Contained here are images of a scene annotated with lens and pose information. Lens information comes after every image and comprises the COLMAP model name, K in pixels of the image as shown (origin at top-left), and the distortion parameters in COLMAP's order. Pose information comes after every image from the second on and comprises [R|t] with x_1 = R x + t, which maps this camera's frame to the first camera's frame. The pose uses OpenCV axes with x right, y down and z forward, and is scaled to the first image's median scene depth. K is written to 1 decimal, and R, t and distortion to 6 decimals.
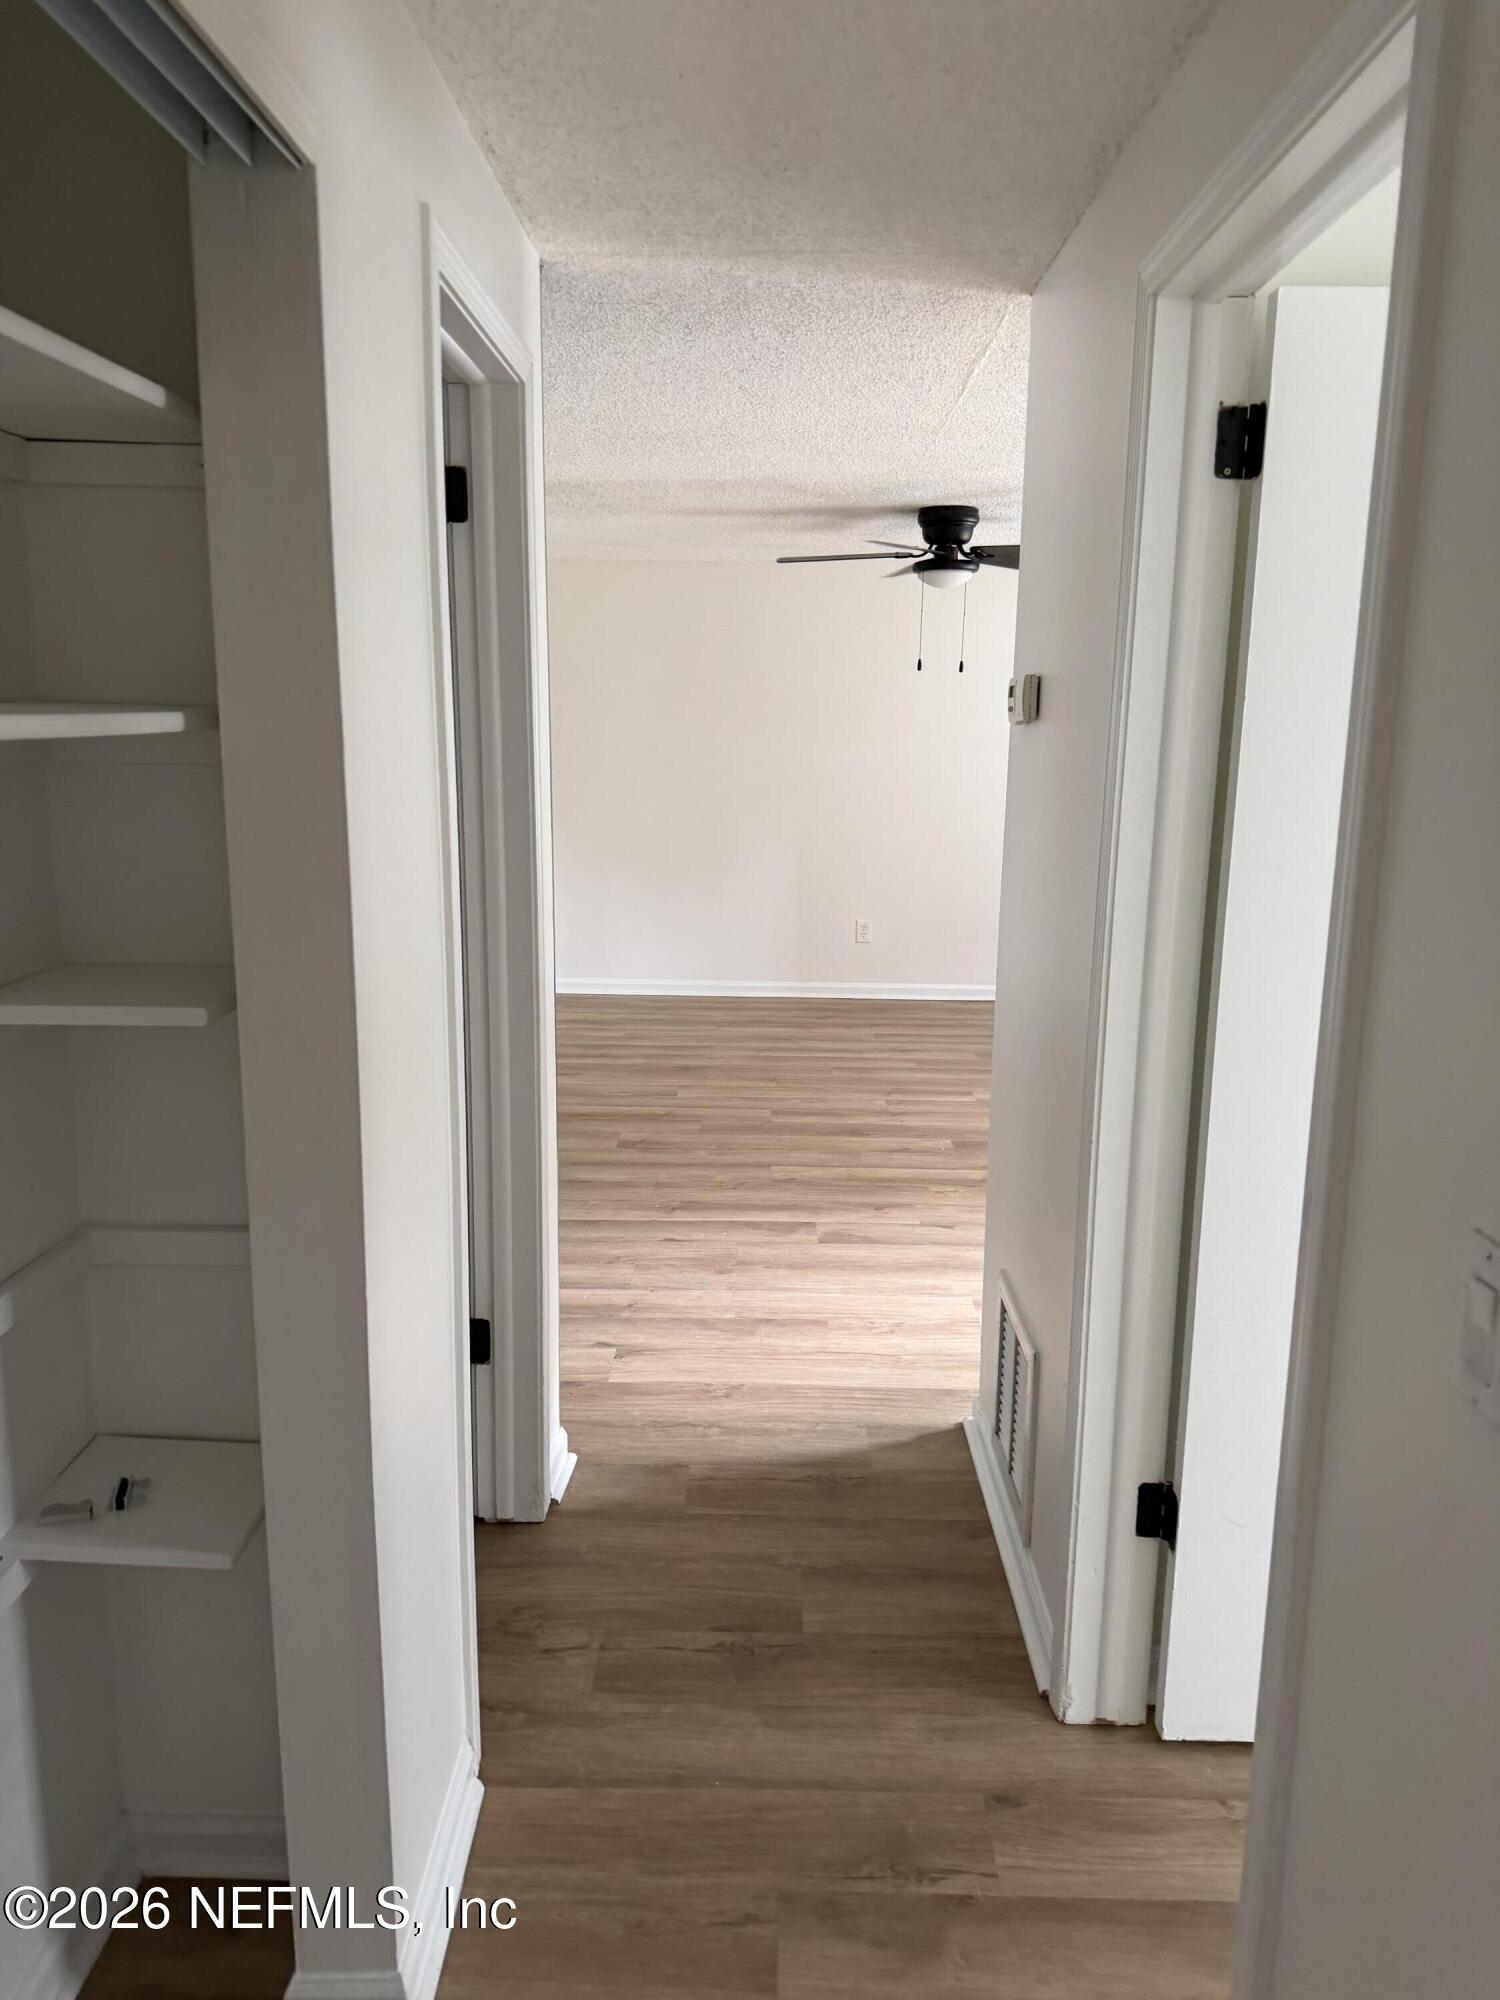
lens RADIAL K [[1418.0, 0, 742.2], [0, 1418.0, 1019.1], [0, 0, 1]] dist [0.011591, -0.024074]
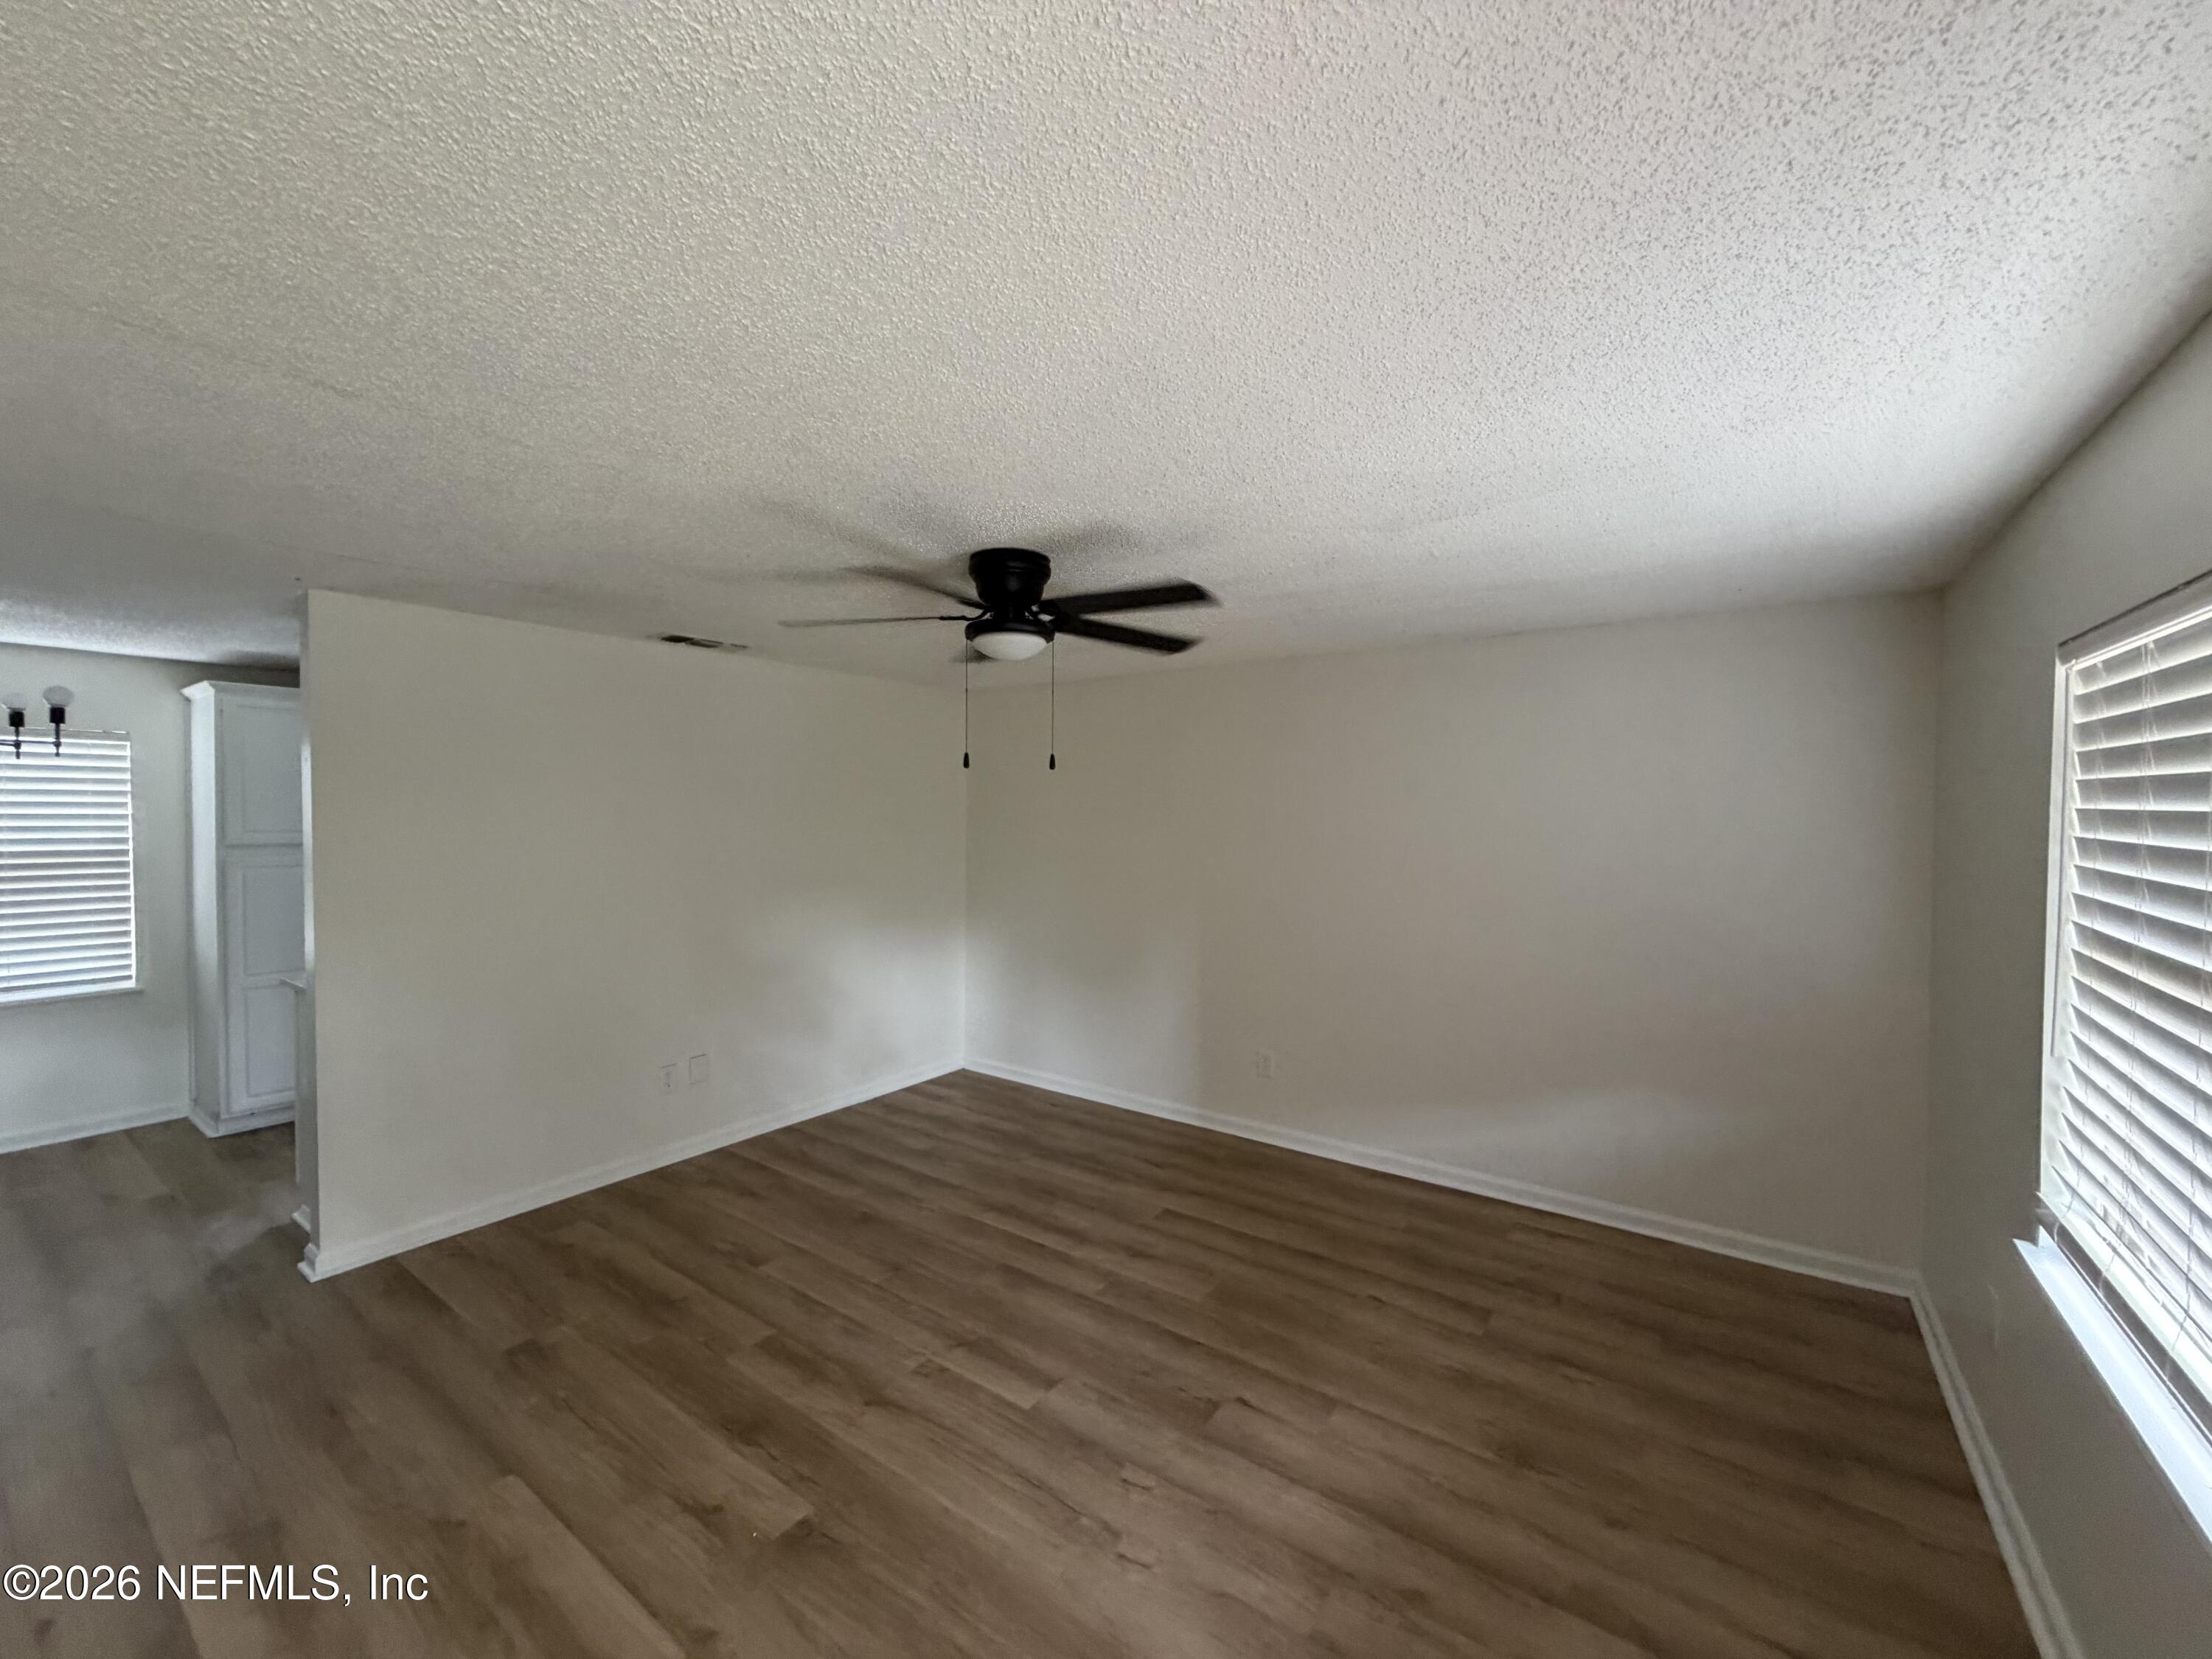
lens RADIAL K [[882.1, 0, 1119.1], [0, 882.1, 831.6], [0, 0, 1]] dist [-0.012422, 0.000997]
pose [[0.829809, 0.008936, -0.557976, 0.434118], [-0.116202, 0.980721, -0.157107, -0.147439], [0.545815, 0.195207, 0.814850, 0.664792]]
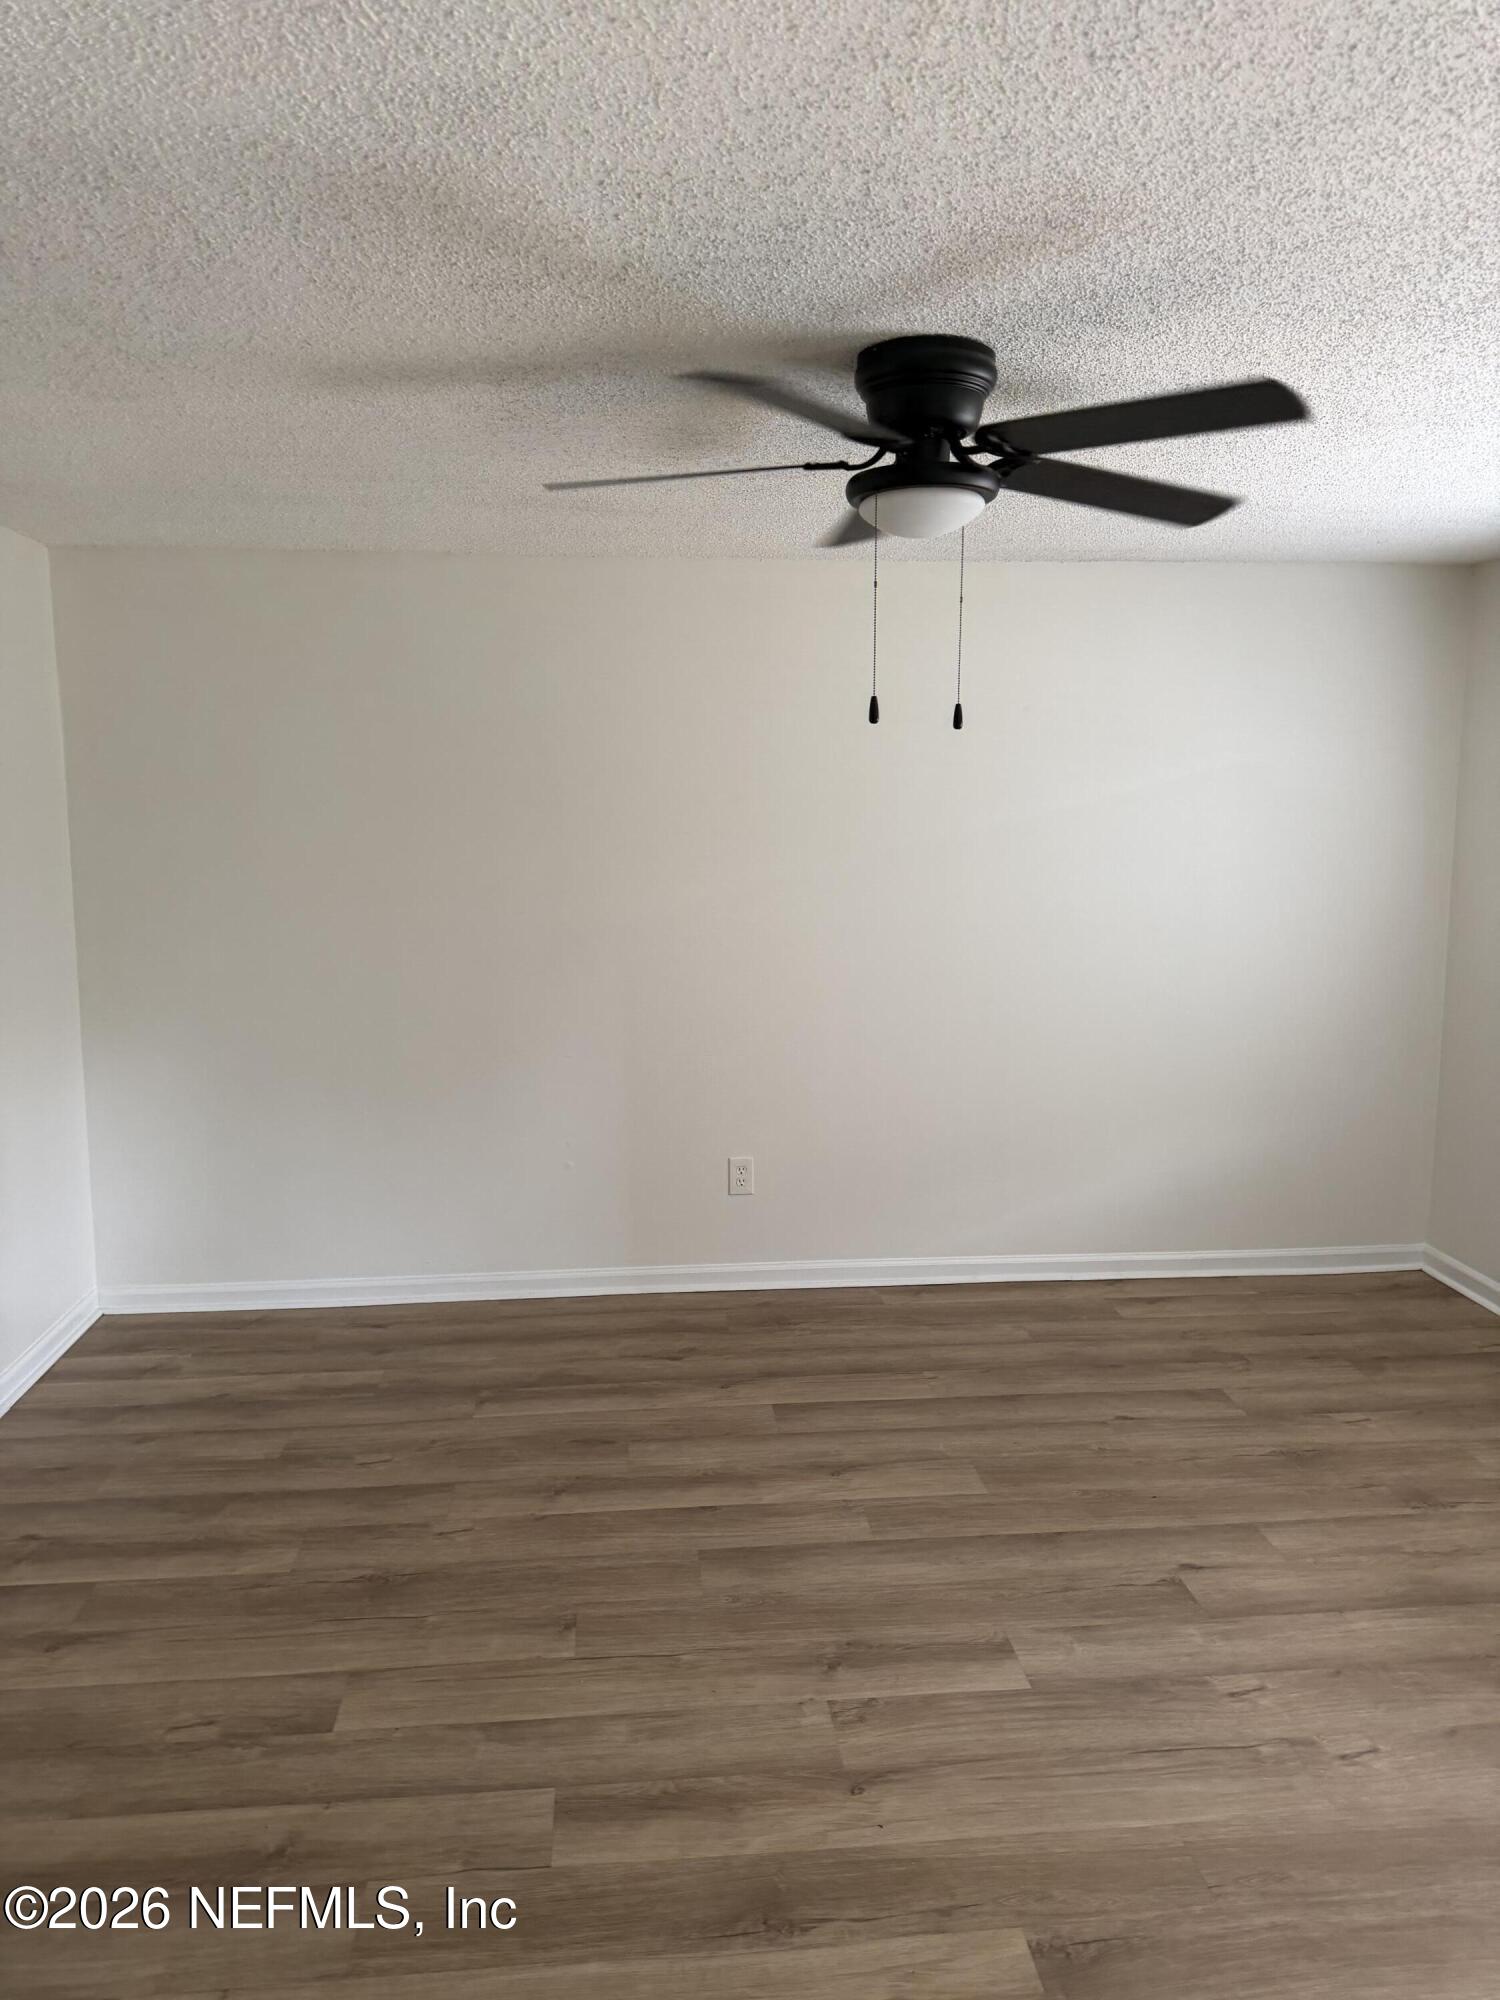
lens RADIAL K [[1418.0, 0, 752.5], [0, 1418.0, 993.1], [0, 0, 1]] dist [0.011591, -0.024074]
pose [[0.993431, -0.030907, 0.110184, 0.038750], [0.038706, 0.996840, -0.069364, -0.133696], [-0.107692, 0.073174, 0.991488, 0.574310]]
